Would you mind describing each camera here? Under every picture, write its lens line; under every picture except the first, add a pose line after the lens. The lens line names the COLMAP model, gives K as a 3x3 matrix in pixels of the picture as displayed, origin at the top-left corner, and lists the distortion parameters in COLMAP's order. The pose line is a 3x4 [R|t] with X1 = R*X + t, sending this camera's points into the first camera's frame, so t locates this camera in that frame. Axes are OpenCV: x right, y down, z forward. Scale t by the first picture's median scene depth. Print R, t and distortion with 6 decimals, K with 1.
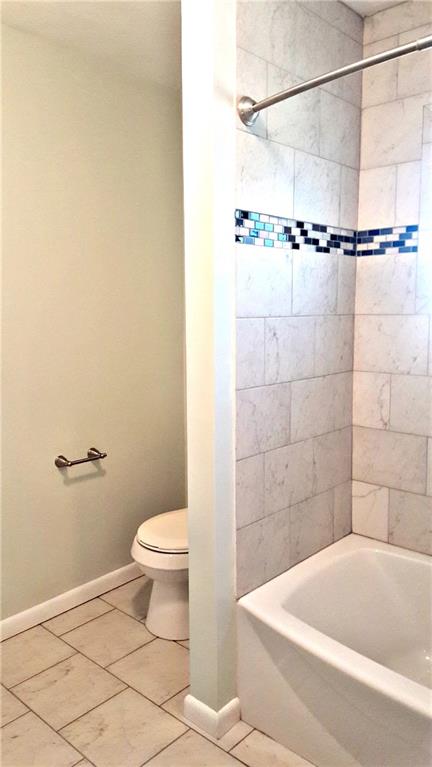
lens RADIAL K [[576.8, 0, 205.3], [0, 576.8, 377.4], [0, 0, 1]] dist [0.125009, -0.167106]
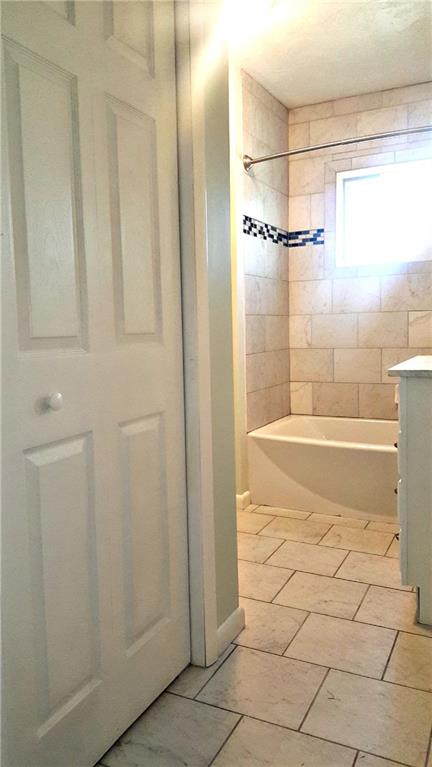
lens RADIAL K [[576.8, 0, 205.3], [0, 576.8, 377.4], [0, 0, 1]] dist [0.125009, -0.167106]
pose [[0.963546, -0.039514, 0.264607, -0.458233], [0.047597, 0.998573, -0.024203, 0.210458], [-0.263273, 0.035915, 0.964053, -0.580622]]
